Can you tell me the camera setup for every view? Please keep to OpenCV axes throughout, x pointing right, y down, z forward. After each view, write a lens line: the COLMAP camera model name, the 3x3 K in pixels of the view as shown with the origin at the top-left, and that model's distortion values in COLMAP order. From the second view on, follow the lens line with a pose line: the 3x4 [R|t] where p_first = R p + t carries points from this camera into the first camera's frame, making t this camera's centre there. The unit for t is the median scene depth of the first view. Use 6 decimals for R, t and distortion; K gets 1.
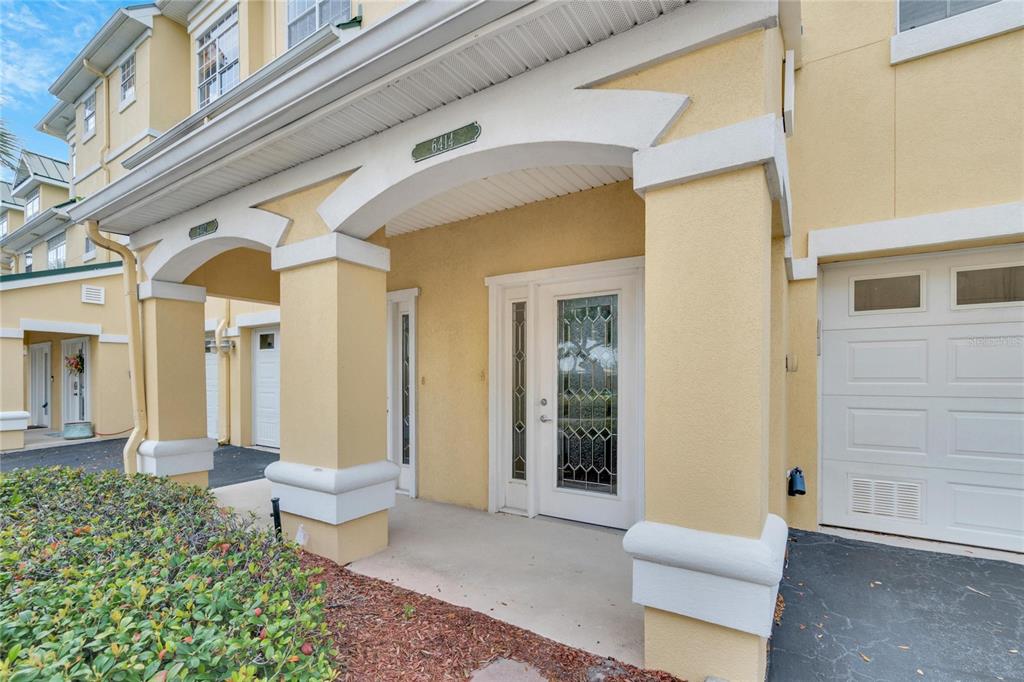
lens RADIAL K [[457.7, 0, 499.9], [0, 457.7, 376.8], [0, 0, 1]] dist [0.000567, -0.001562]
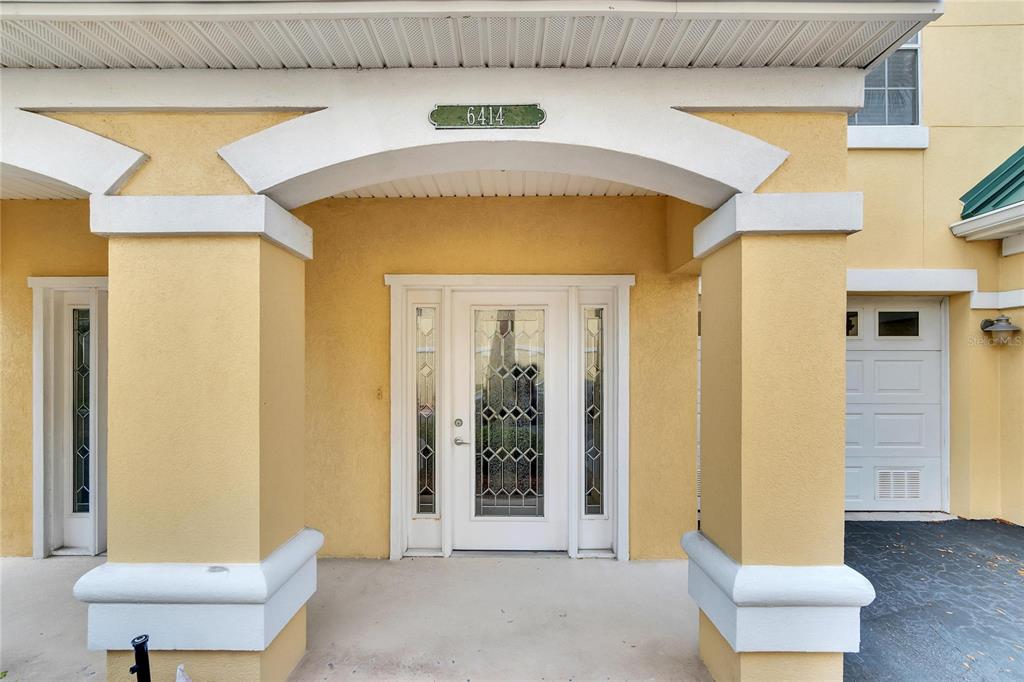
lens RADIAL K [[457.7, 0, 510.2], [0, 457.7, 365.6], [0, 0, 1]] dist [0.000567, -0.001562]
pose [[0.847266, 0.002397, 0.531164, -0.356341], [-0.001061, 0.999995, -0.002821, -0.065405], [-0.531168, 0.001826, 0.847264, 0.236792]]
